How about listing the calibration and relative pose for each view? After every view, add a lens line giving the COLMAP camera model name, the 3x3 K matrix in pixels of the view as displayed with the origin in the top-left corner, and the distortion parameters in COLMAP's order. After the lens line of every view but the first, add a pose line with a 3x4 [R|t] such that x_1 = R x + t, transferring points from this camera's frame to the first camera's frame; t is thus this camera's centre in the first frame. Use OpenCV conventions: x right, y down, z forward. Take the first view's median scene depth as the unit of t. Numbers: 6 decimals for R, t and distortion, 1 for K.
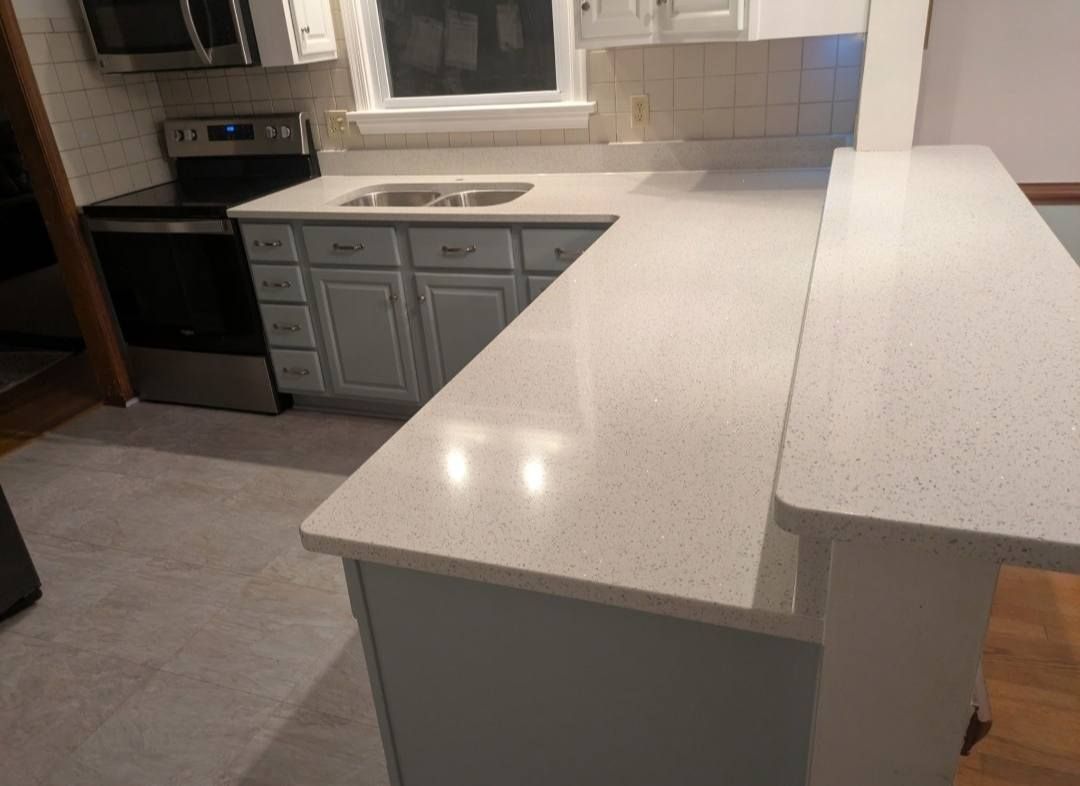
lens RADIAL K [[818.6, 0, 540.0], [0, 818.6, 393.0], [0, 0, 1]] dist [0.044678, -0.042637]
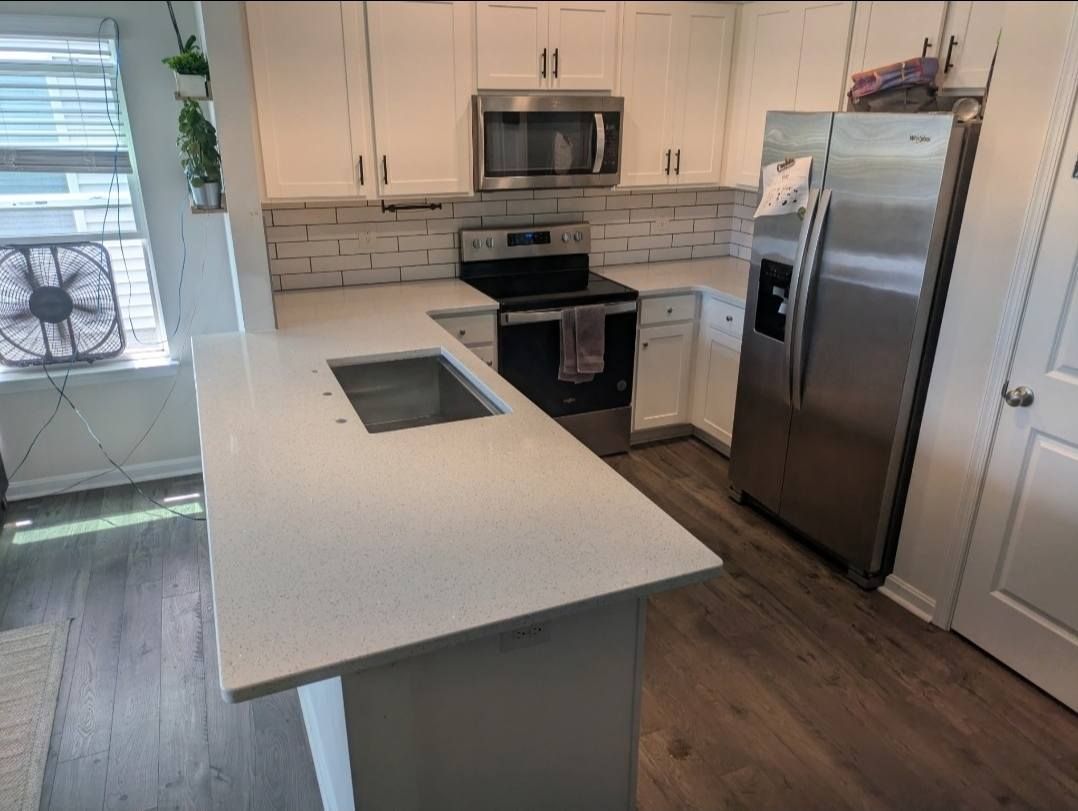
lens RADIAL K [[792.8, 0, 539.0], [0, 792.8, 405.5], [0, 0, 1]] dist [0.074455, -0.080555]
pose [[0.724954, -0.175242, 0.666132, -1.319846], [0.239353, 0.970919, -0.005066, -0.075889], [-0.645873, 0.163113, 0.745817, 0.177900]]
